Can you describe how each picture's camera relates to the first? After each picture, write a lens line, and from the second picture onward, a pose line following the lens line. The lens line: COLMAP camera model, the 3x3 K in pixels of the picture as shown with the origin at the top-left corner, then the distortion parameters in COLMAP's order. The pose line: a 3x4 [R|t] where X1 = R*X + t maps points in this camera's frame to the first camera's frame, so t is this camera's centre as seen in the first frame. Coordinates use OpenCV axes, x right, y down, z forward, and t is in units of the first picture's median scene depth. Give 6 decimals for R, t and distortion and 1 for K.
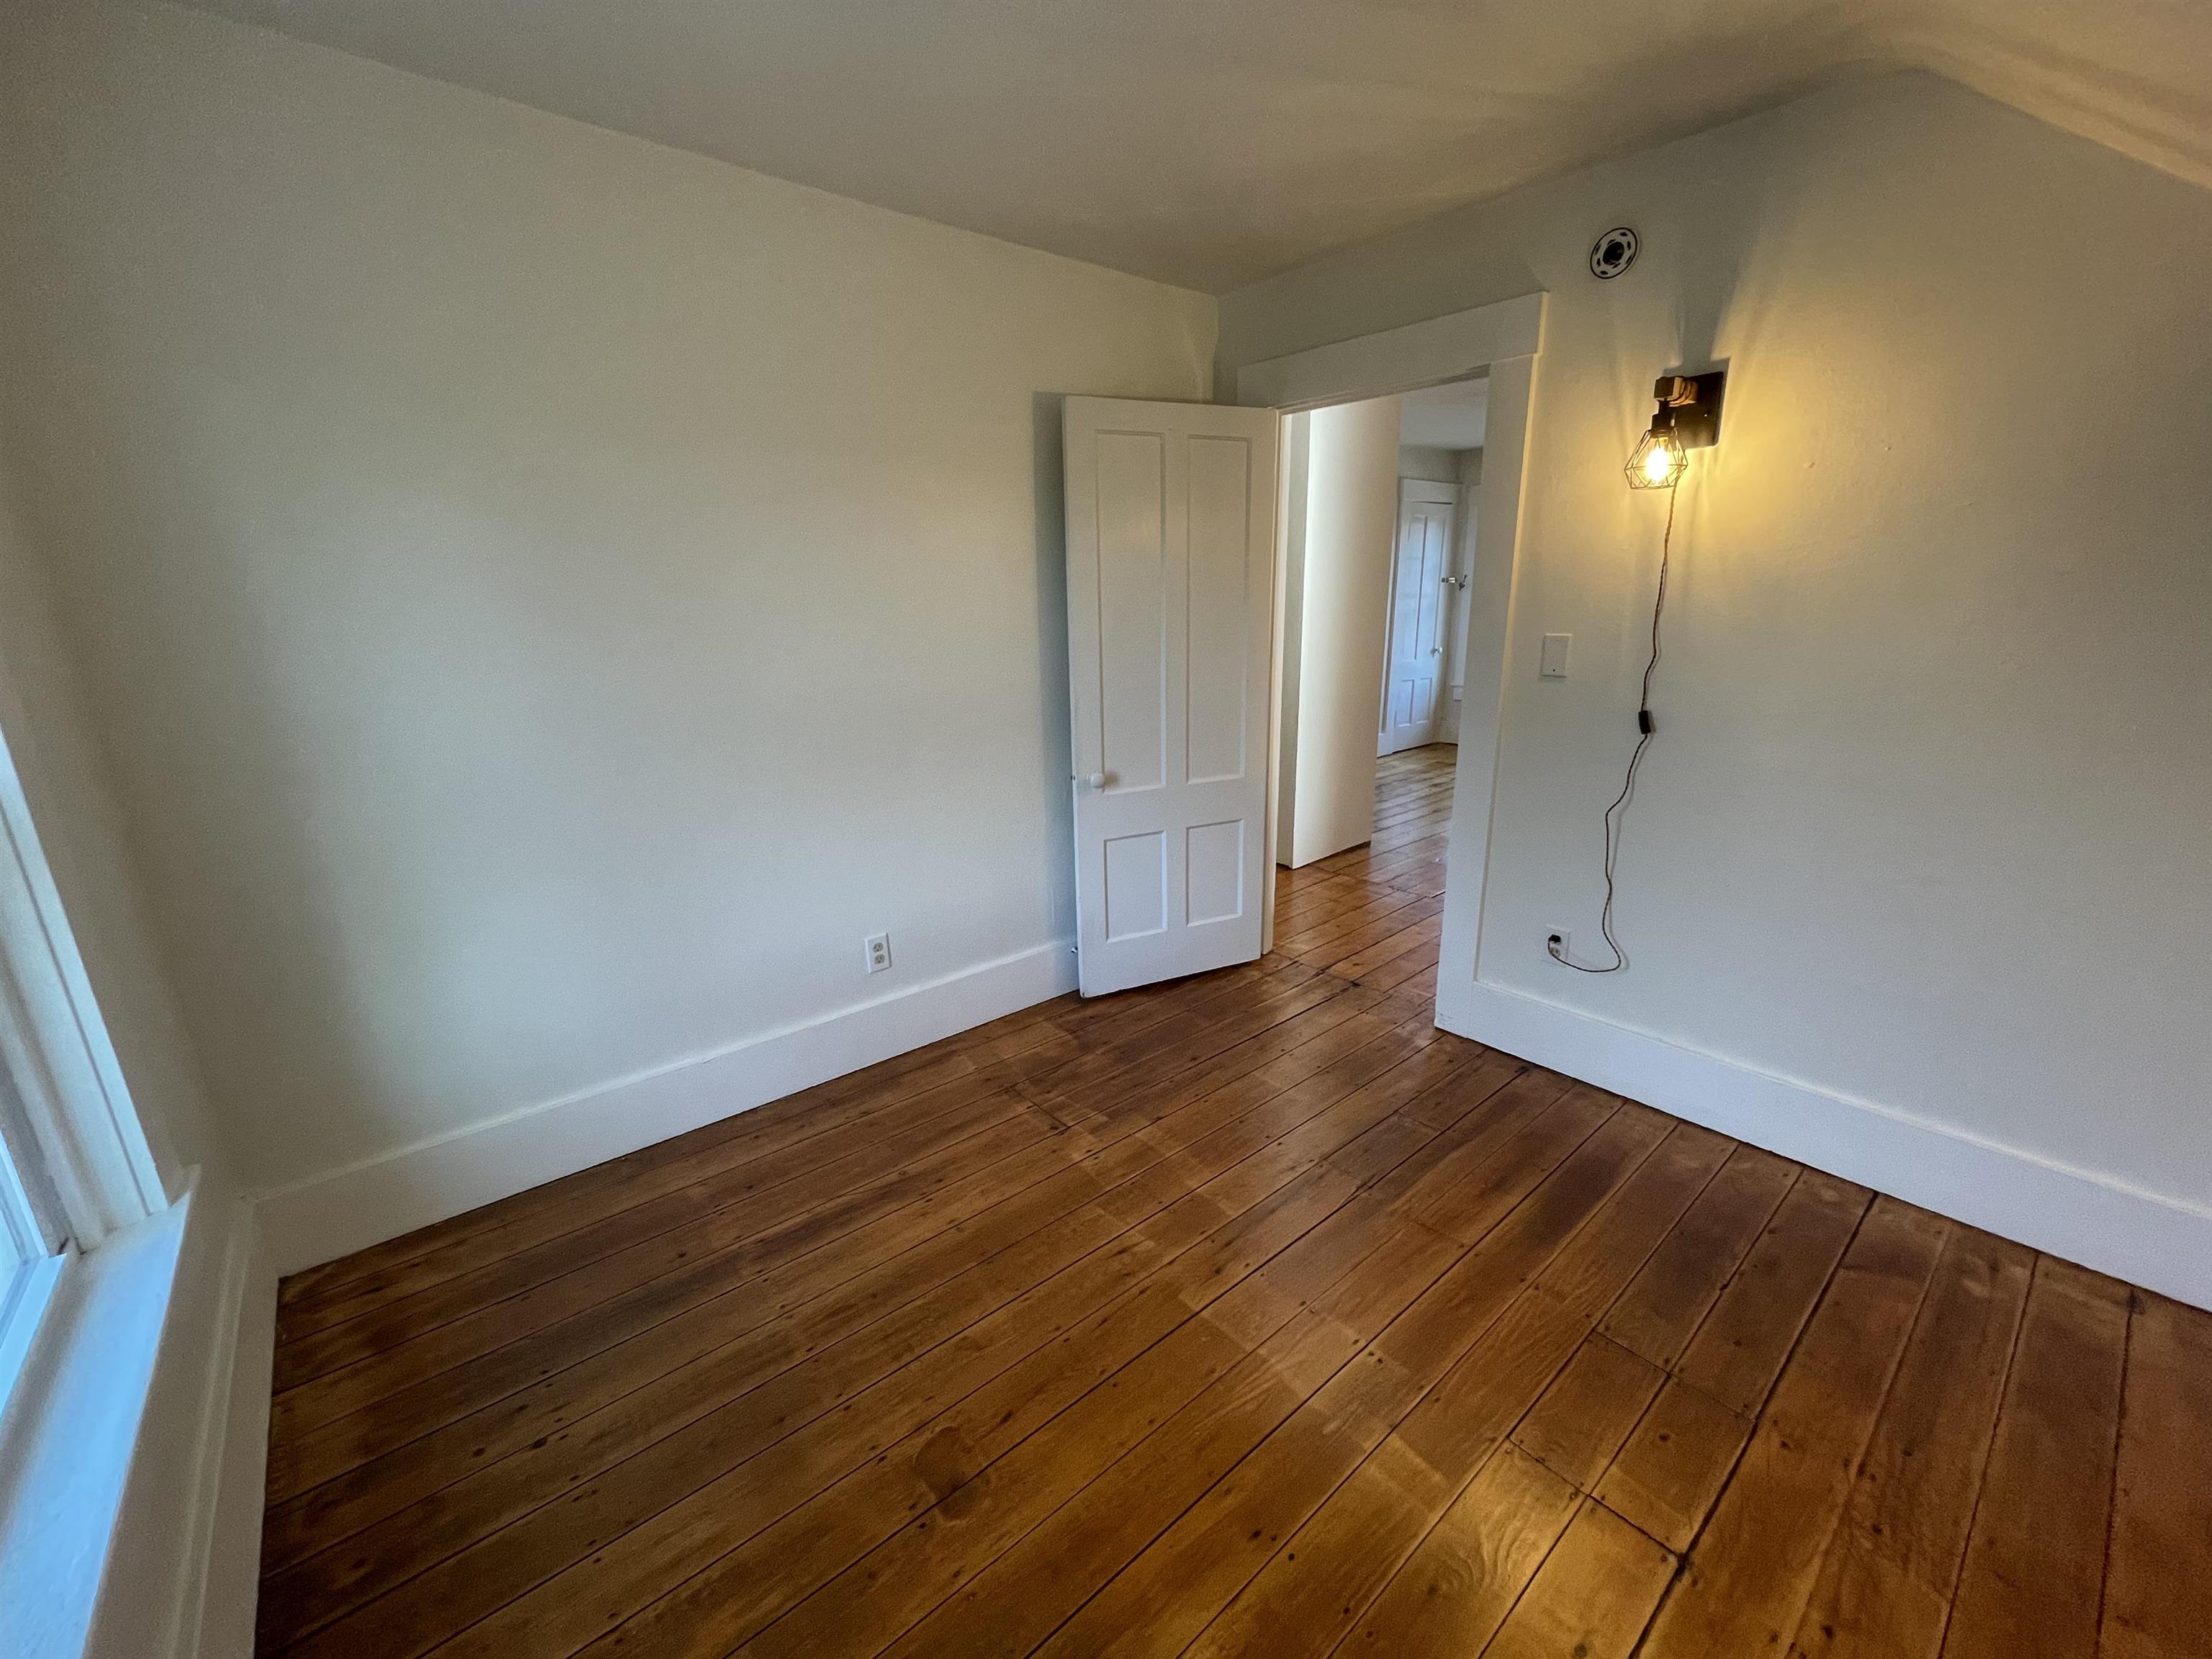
lens RADIAL K [[891.5, 0, 1107.6], [0, 891.5, 831.8], [0, 0, 1]] dist [-0.001640, -0.000238]
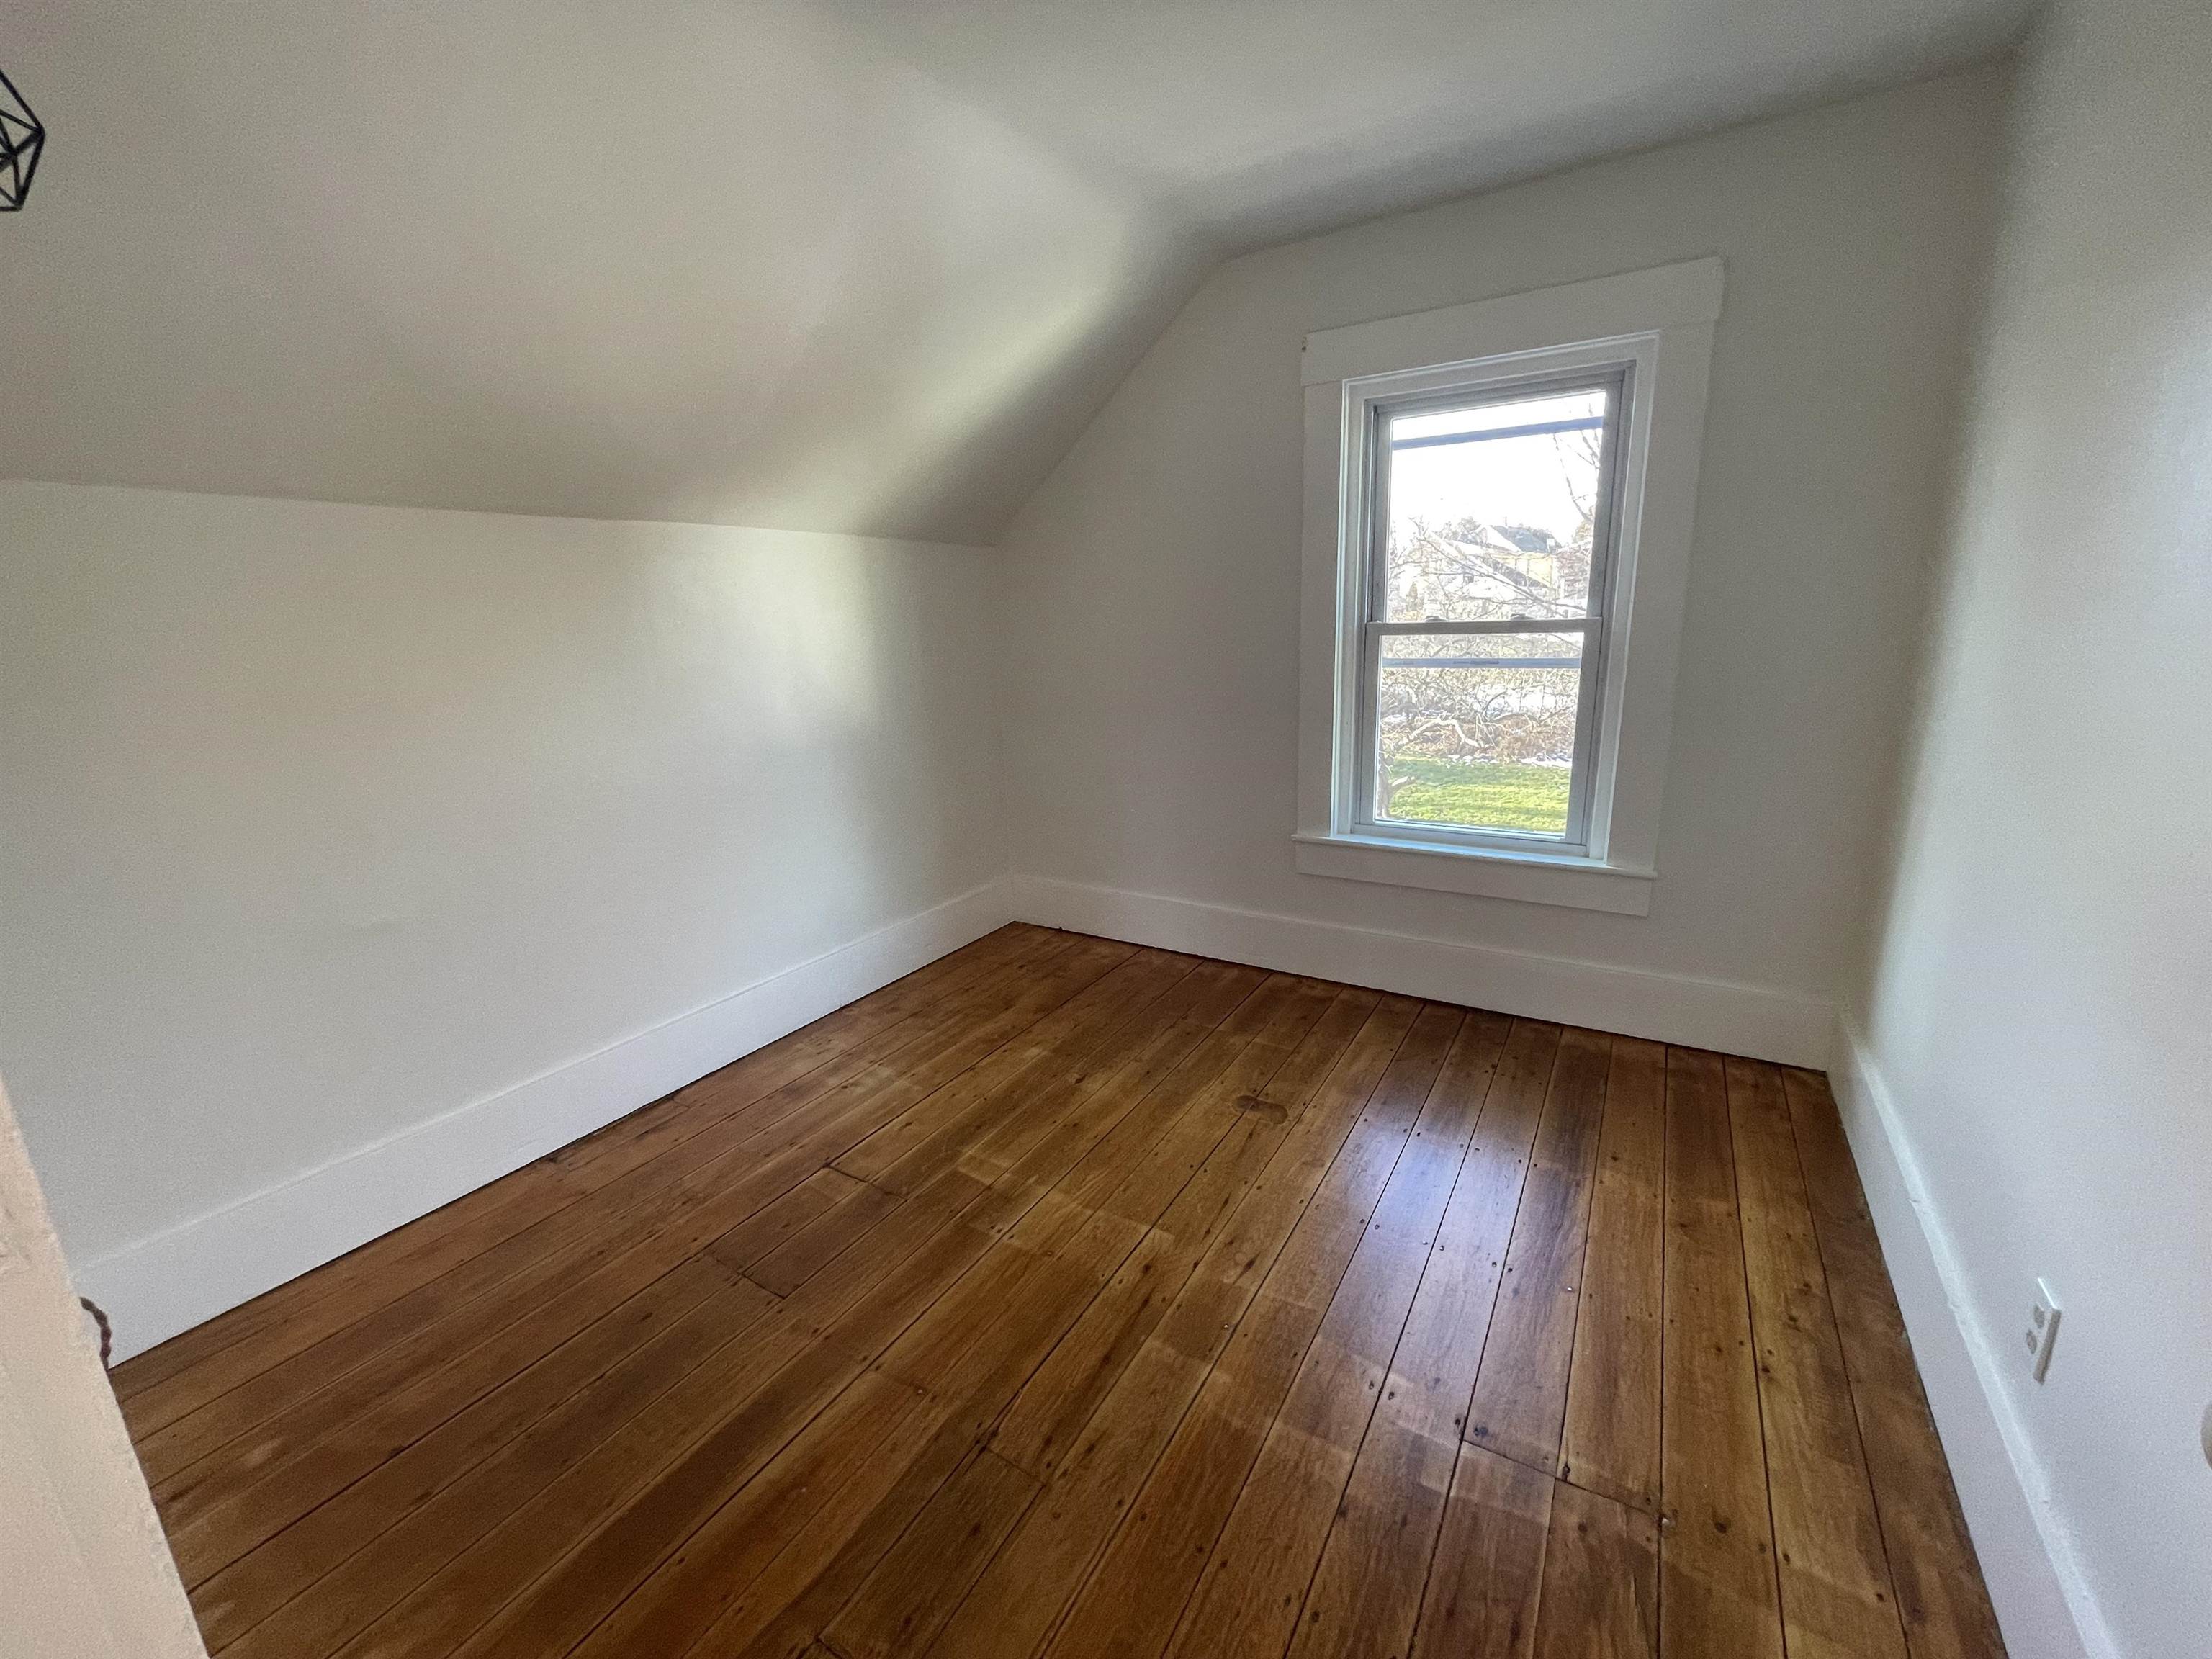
lens RADIAL K [[891.5, 0, 1107.6], [0, 891.5, 831.8], [0, 0, 1]] dist [-0.001640, -0.000238]
pose [[-0.948059, 0.120504, -0.294385, 0.338161], [-0.038988, 0.874467, 0.483516, -0.332060], [0.315695, 0.469880, -0.824348, 1.347235]]
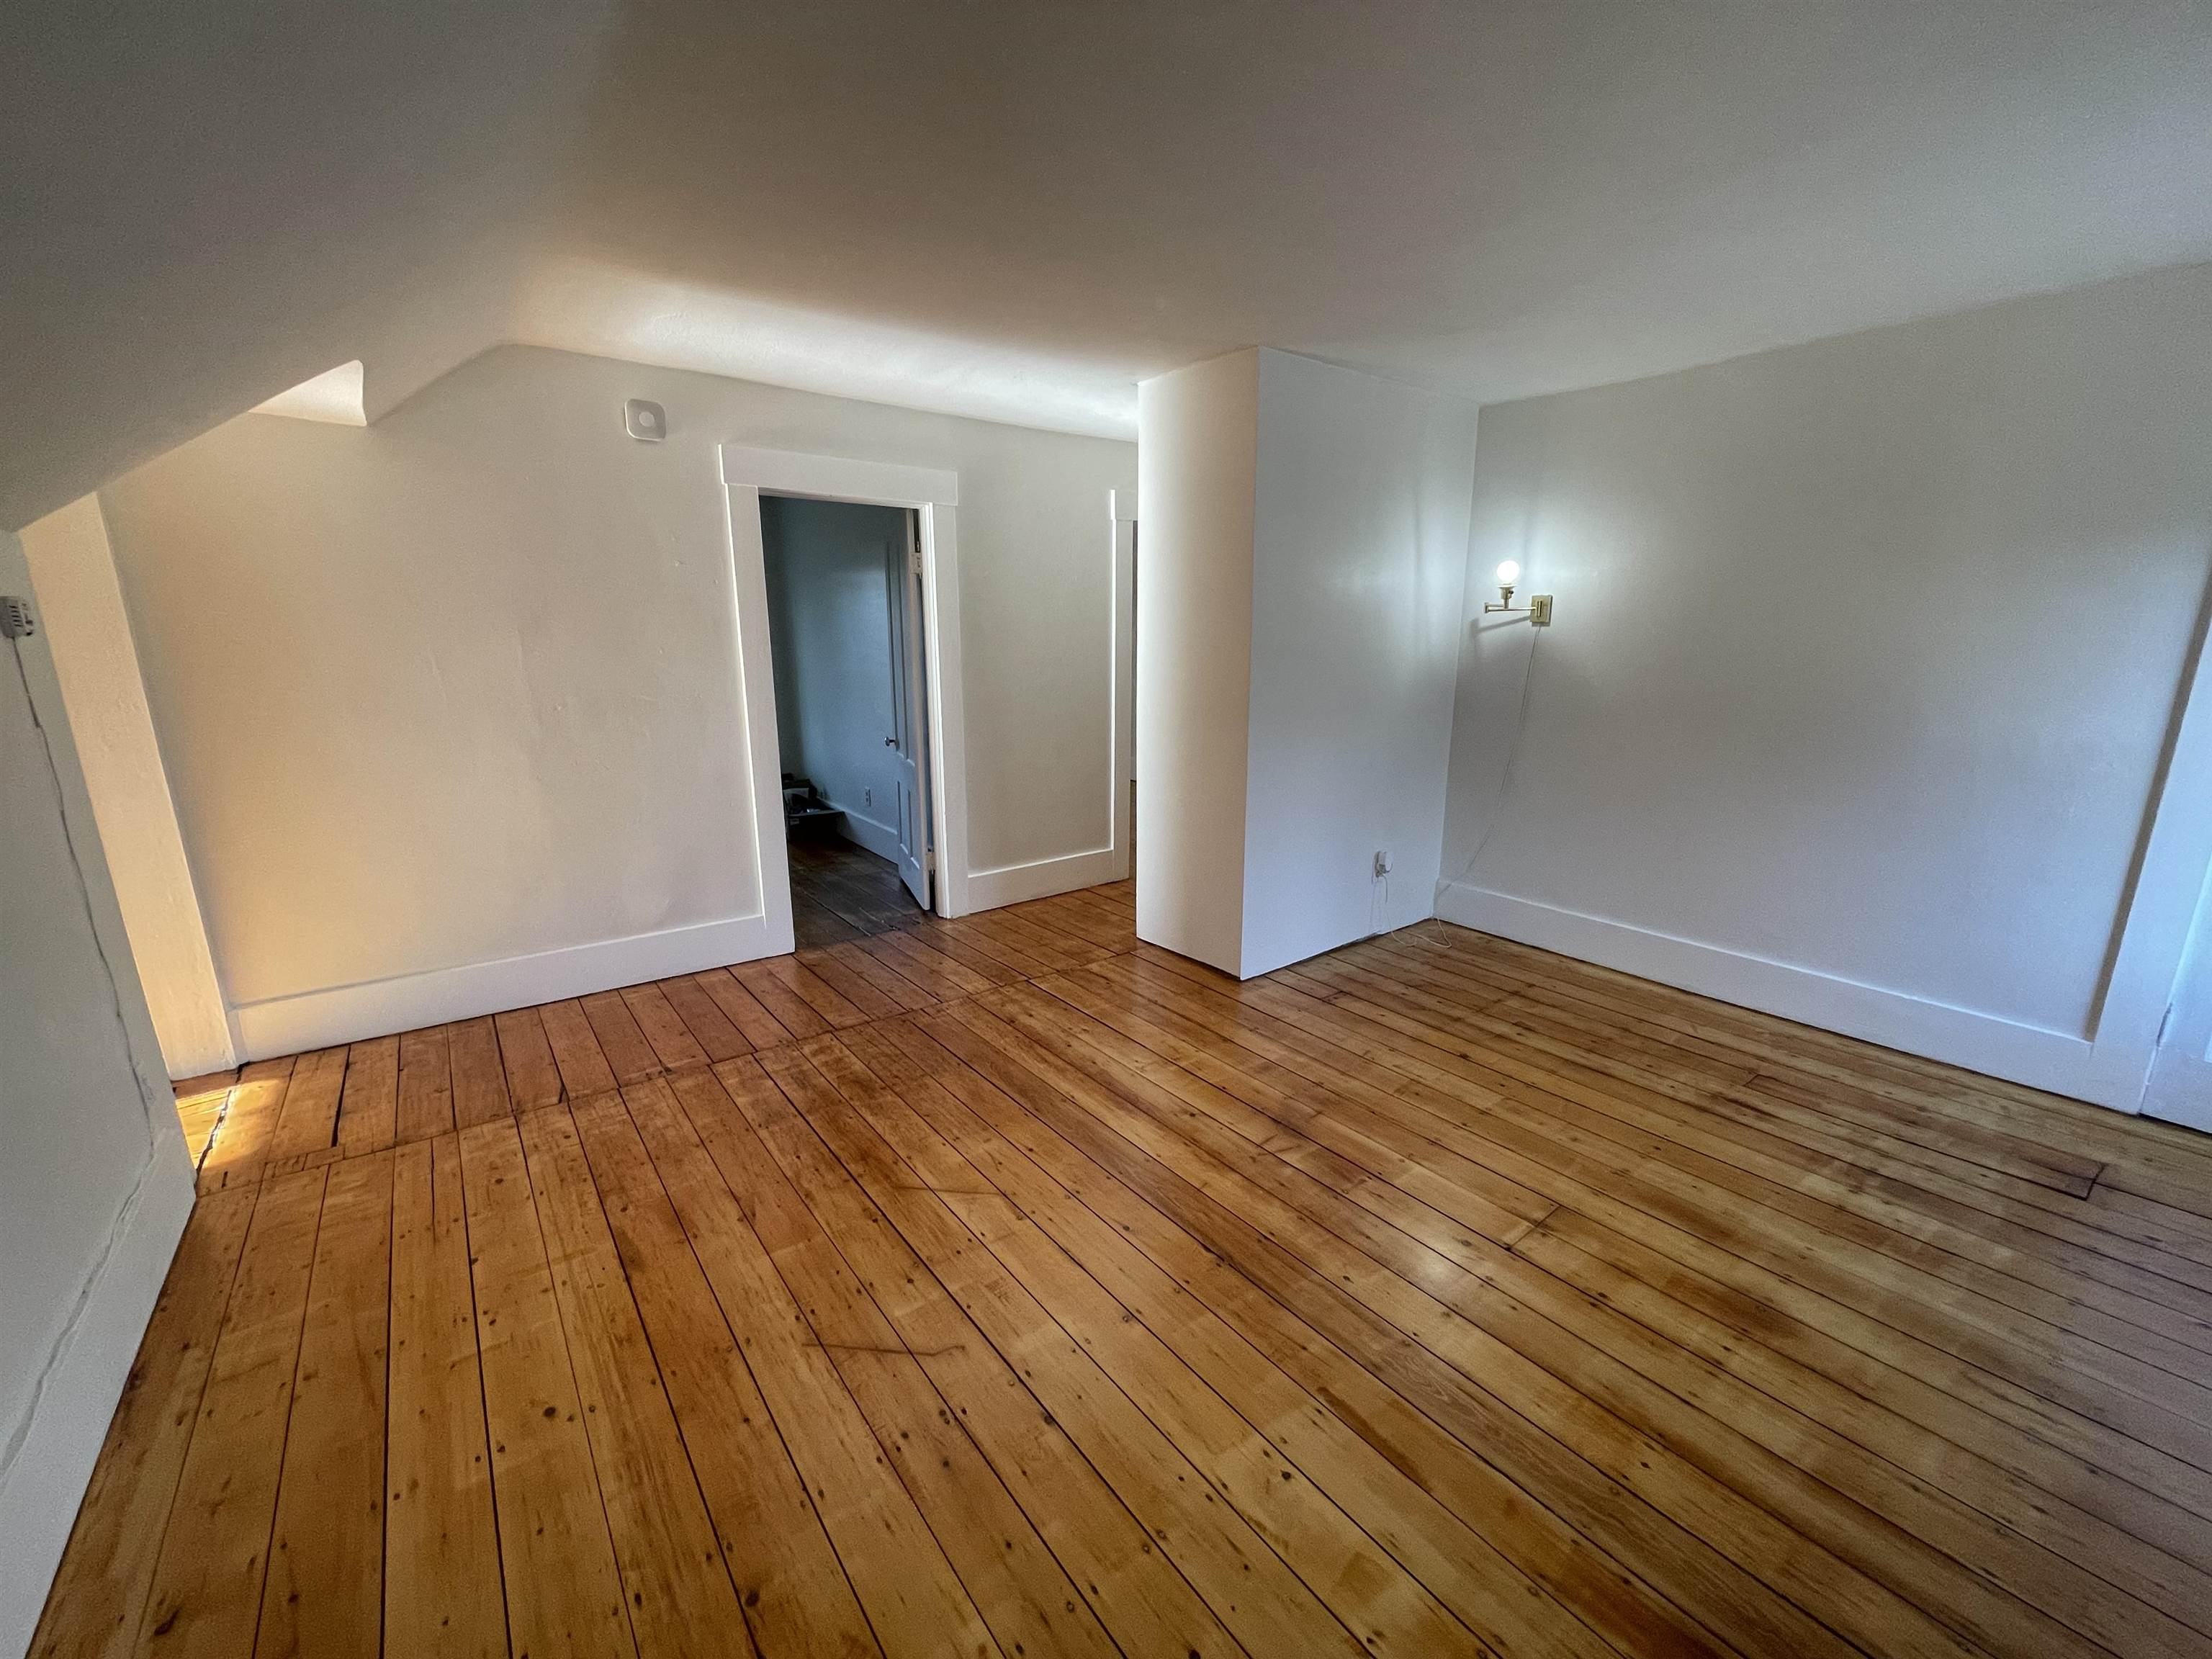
lens RADIAL K [[887.6, 0, 1108.2], [0, 887.6, 833.8], [0, 0, 1]] dist [-0.001985, -0.000633]
pose [[-0.044287, 0.243133, -0.968981, 2.206810], [-0.270074, 0.930904, 0.245923, -0.567899], [0.961821, 0.272588, 0.024437, 1.873257]]
